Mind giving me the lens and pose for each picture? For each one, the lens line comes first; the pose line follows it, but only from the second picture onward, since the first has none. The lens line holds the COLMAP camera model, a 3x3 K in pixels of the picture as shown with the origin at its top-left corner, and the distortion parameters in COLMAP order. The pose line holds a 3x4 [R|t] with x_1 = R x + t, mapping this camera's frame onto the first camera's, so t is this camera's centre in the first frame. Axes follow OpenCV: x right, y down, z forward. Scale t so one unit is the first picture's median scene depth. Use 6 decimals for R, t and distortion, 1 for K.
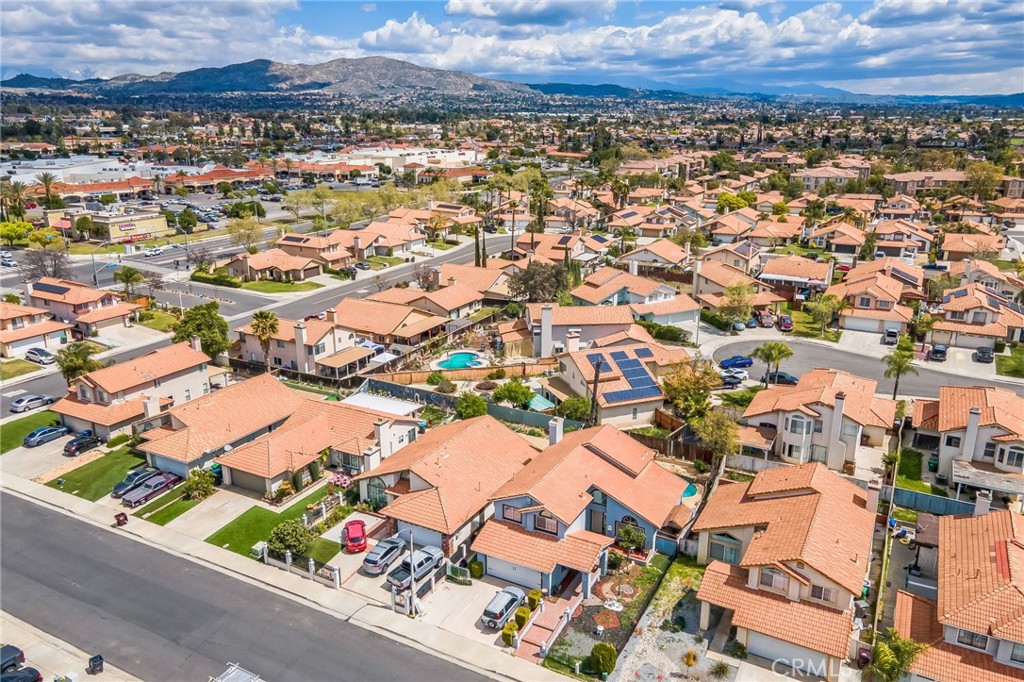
lens RADIAL K [[769.6, 0, 508.2], [0, 769.6, 332.5], [0, 0, 1]] dist [0.029514, 0.030603]
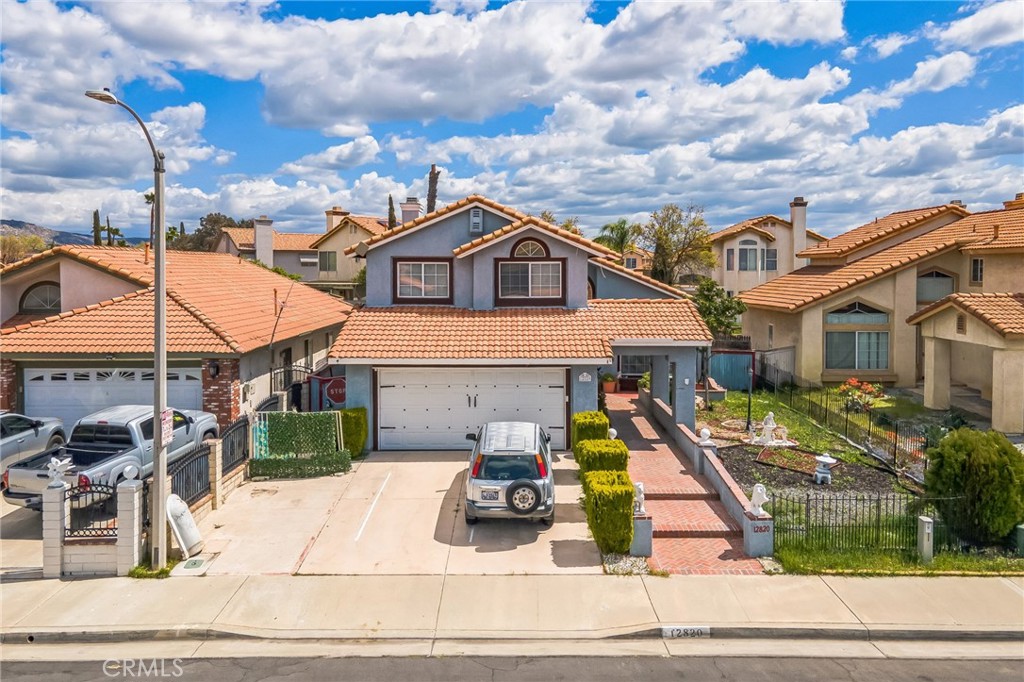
lens RADIAL K [[769.6, 0, 506.9], [0, 769.6, 301.5], [0, 0, 1]] dist [0.029514, 0.030603]
pose [[0.877181, -0.013008, 0.479983, -0.083683], [0.133495, 0.966829, -0.217762, 0.207582], [-0.461229, 0.255092, 0.849821, 0.431442]]
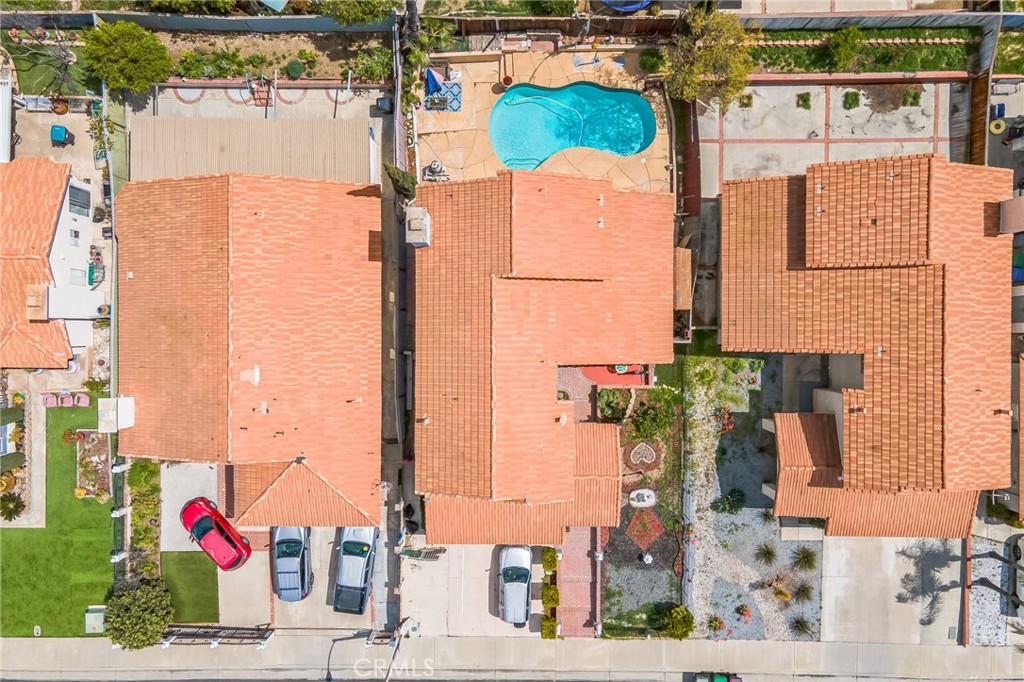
lens RADIAL K [[769.6, 0, 530.0], [0, 769.6, 355.9], [0, 0, 1]] dist [0.029514, 0.030603]
pose [[0.874933, -0.484176, -0.008066, 0.067511], [0.142476, 0.241471, 0.959892, -0.227782], [-0.462809, -0.840991, 0.280254, 0.564436]]
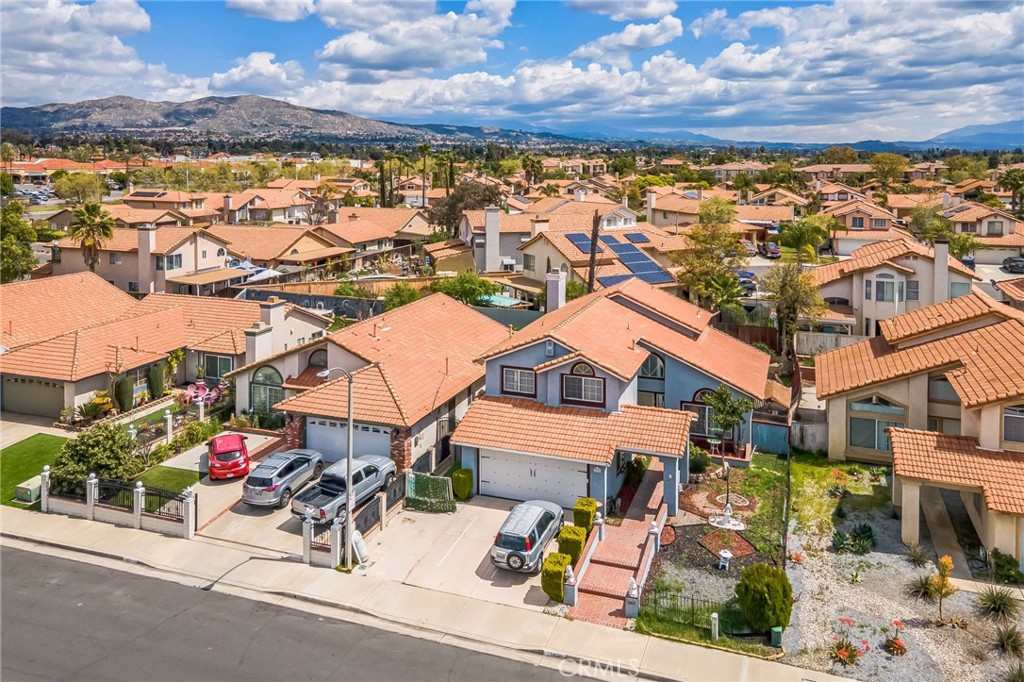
lens RADIAL K [[806.1, 0, 505.9], [0, 806.1, 179.6], [0, 0, 1]] dist [0.031660, 0.010673]
pose [[0.988945, 0.001383, 0.148278, -0.058964], [0.036515, 0.966893, -0.252557, 0.152940], [-0.143718, 0.255179, 0.956153, 0.247247]]
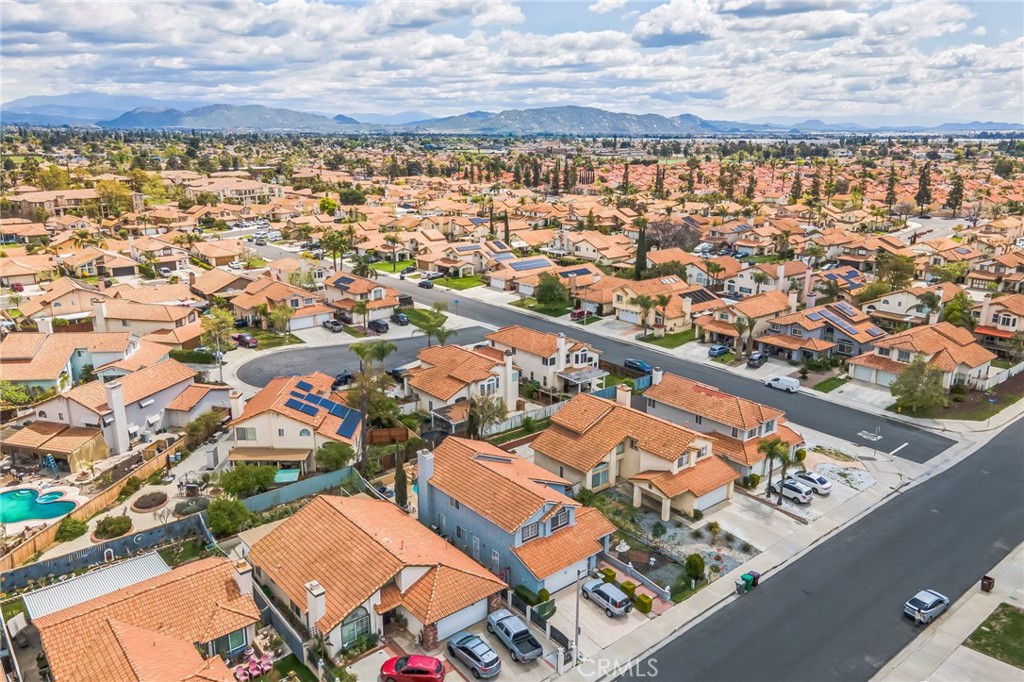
lens RADIAL K [[769.6, 0, 516.6], [0, 769.6, 346.9], [0, 0, 1]] dist [0.029514, 0.030603]
pose [[0.344110, -0.252294, 0.904398, -0.528219], [0.257067, 0.951734, 0.167689, -0.101714], [-0.903053, 0.174788, 0.392357, 0.372108]]
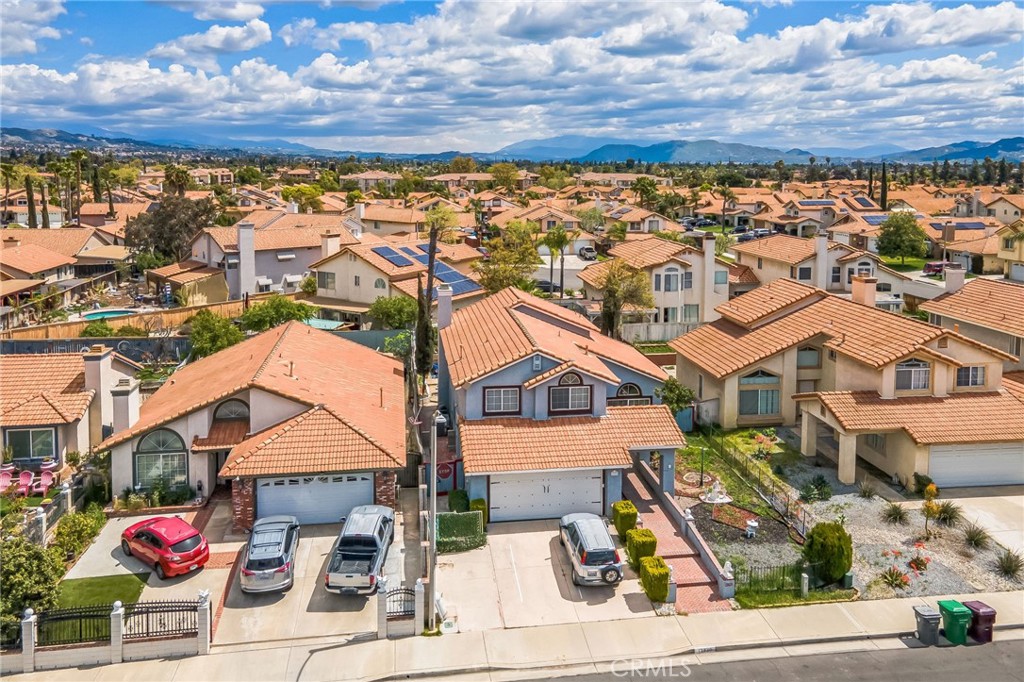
lens RADIAL K [[806.1, 0, 507.4], [0, 806.1, 202.0], [0, 0, 1]] dist [0.031660, 0.010673]
pose [[0.796476, -0.022425, 0.604255, -0.216040], [0.166963, 0.968618, -0.184128, 0.129467], [-0.581163, 0.247542, 0.775225, 0.323134]]
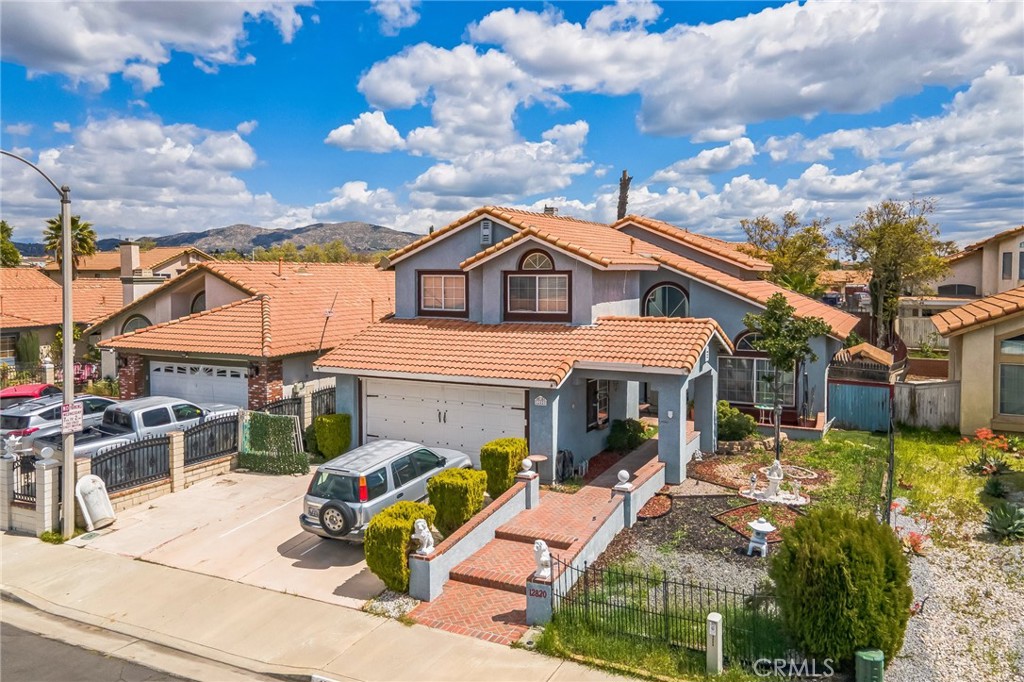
lens RADIAL K [[769.6, 0, 510.2], [0, 769.6, 303.9], [0, 0, 1]] dist [0.029514, 0.030603]
pose [[0.999242, 0.004683, 0.038649, 0.014669], [0.005295, 0.967168, -0.254084, 0.210190], [-0.038570, 0.254096, 0.966410, 0.413073]]
